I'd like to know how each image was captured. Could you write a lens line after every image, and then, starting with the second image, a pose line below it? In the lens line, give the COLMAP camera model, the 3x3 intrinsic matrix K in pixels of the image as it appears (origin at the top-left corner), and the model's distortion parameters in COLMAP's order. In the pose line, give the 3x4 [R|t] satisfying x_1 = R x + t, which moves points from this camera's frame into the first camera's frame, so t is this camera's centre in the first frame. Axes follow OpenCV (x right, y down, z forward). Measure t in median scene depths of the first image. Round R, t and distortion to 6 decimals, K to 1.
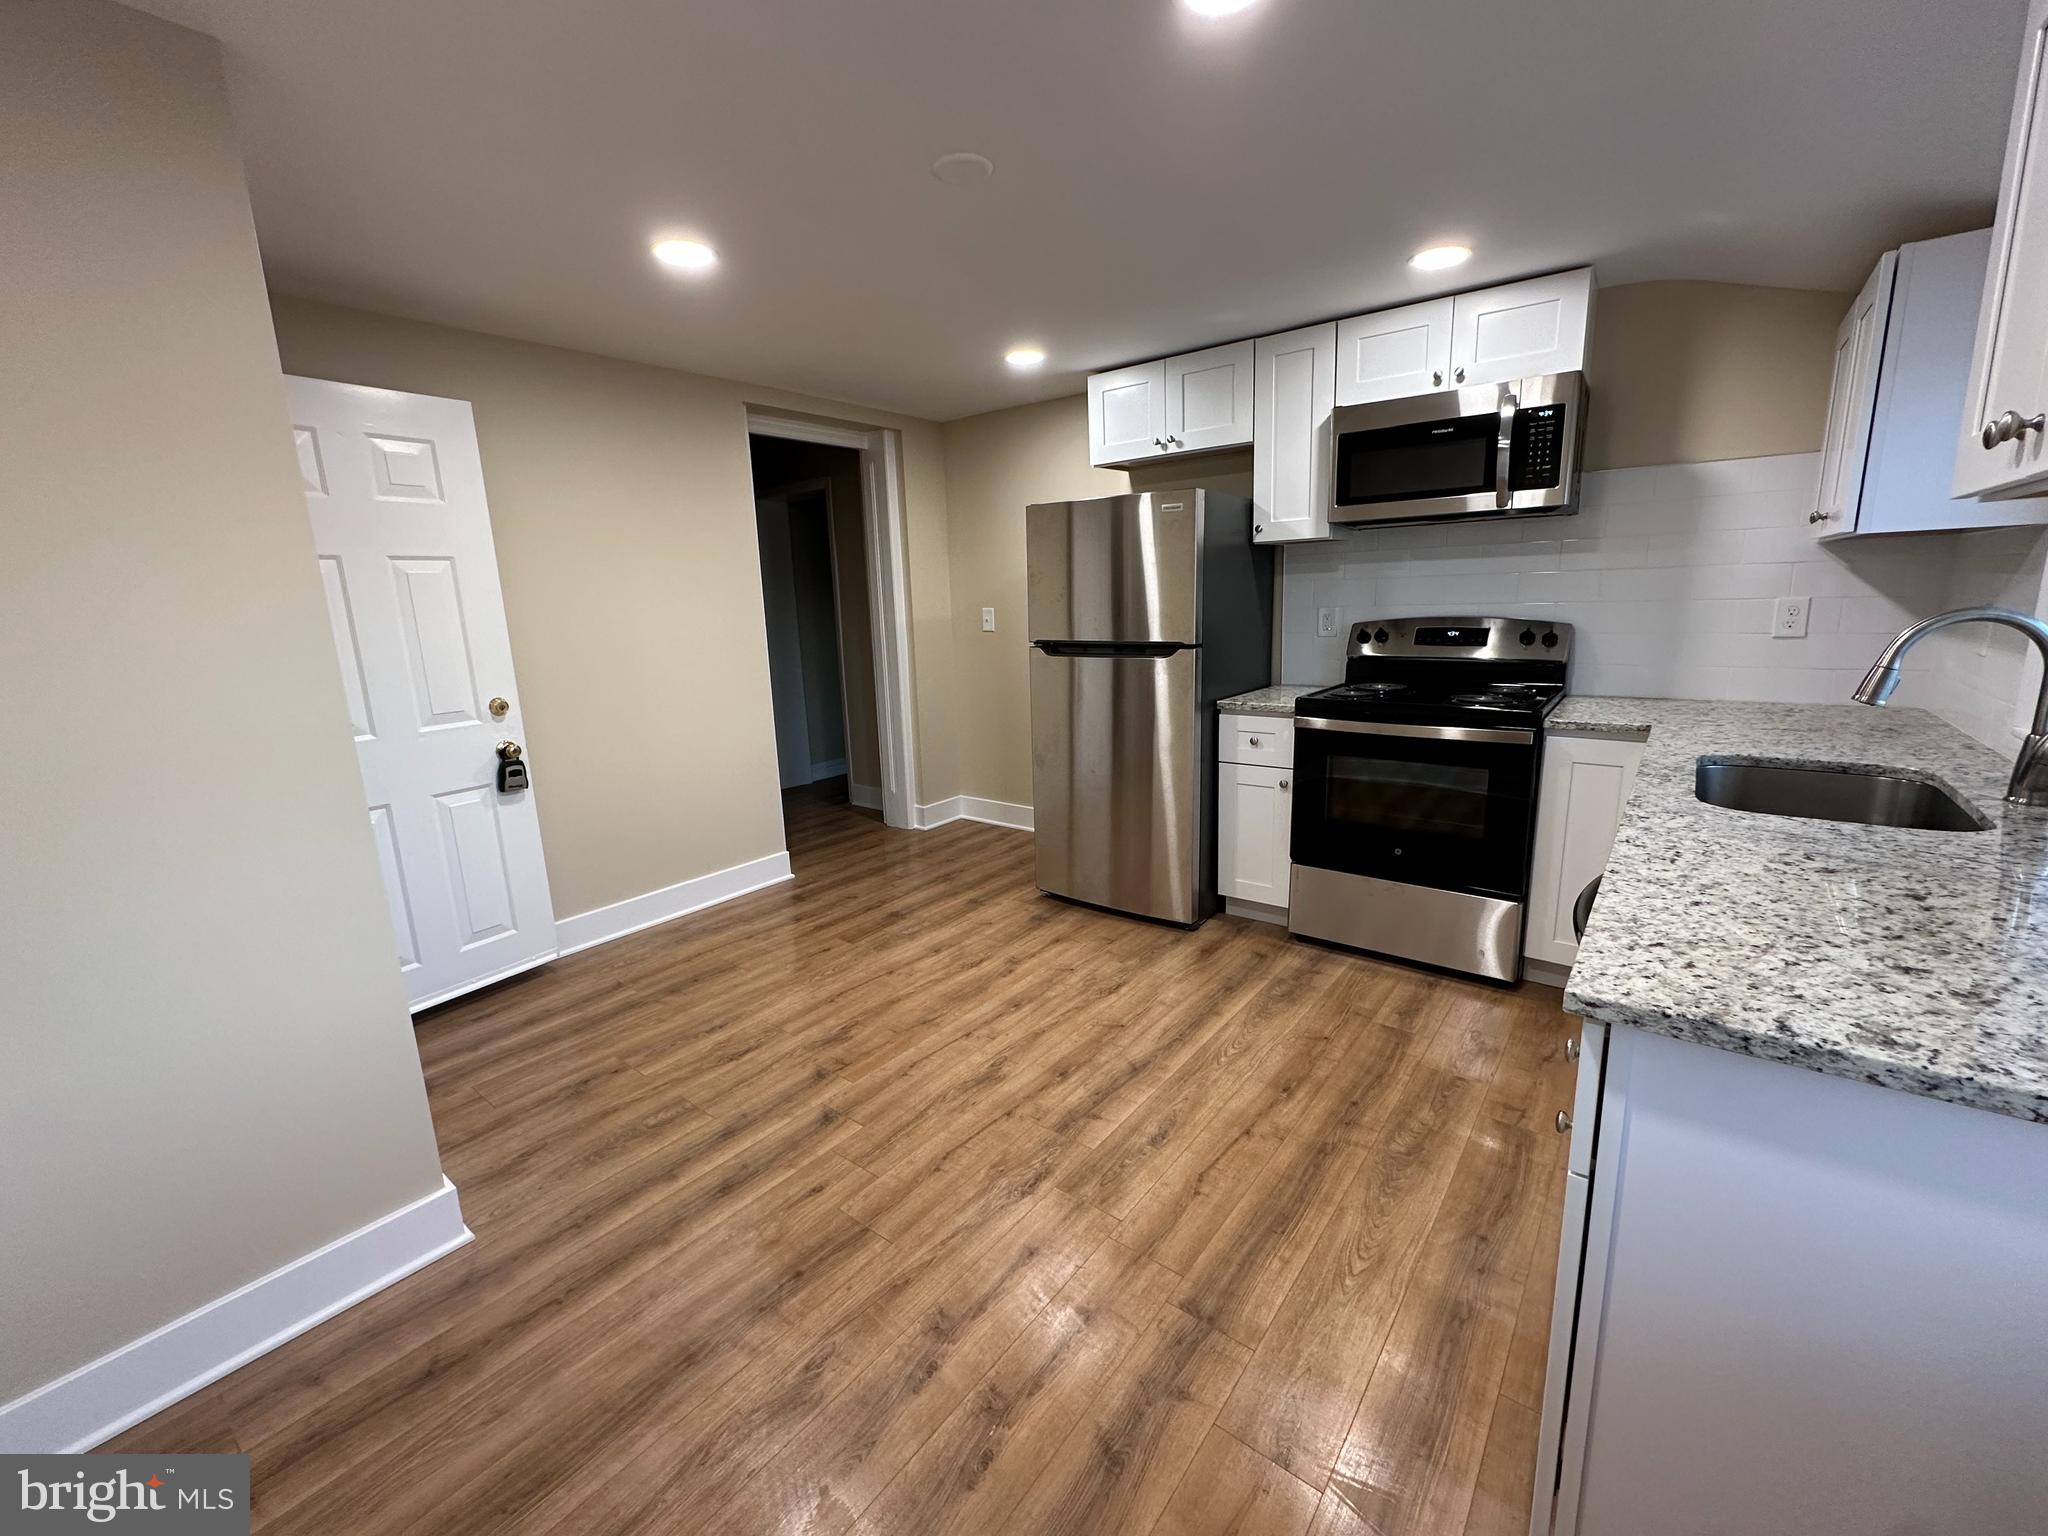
lens RADIAL K [[824.7, 0, 1014.0], [0, 824.7, 766.2], [0, 0, 1]] dist [0.000855, 0.000324]
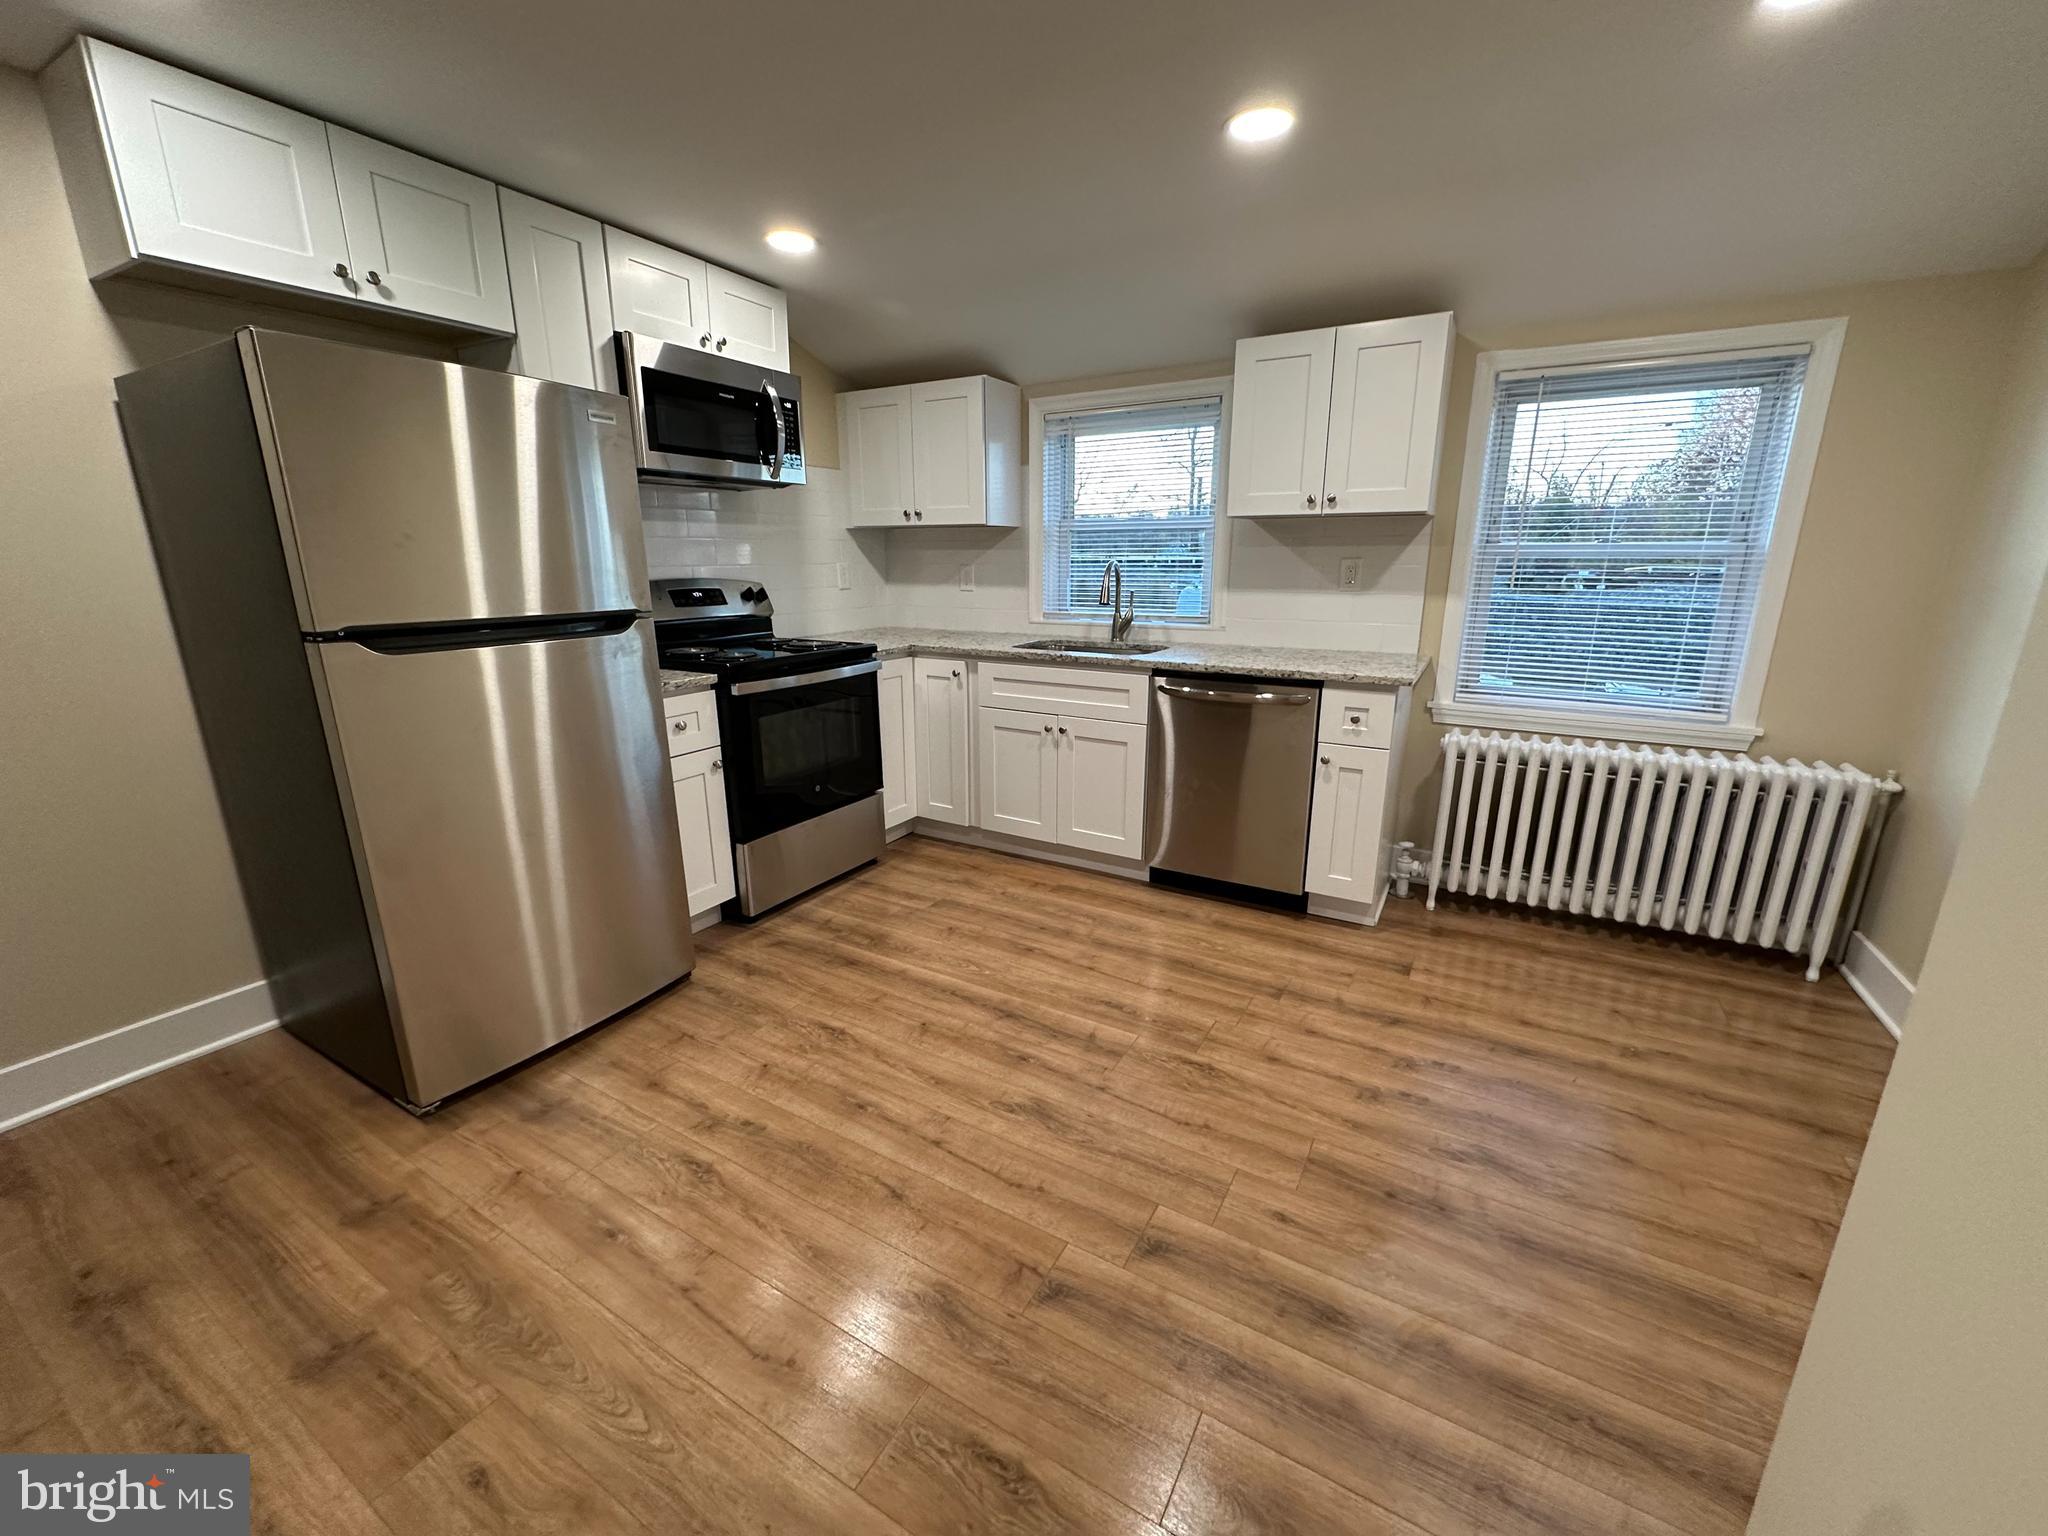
lens RADIAL K [[824.7, 0, 1014.0], [0, 824.7, 766.2], [0, 0, 1]] dist [0.000855, 0.000324]
pose [[-0.139409, -0.214778, 0.966662, -0.746608], [0.208351, 0.947980, 0.240674, -0.160014], [-0.968068, 0.234957, -0.087408, 0.988450]]
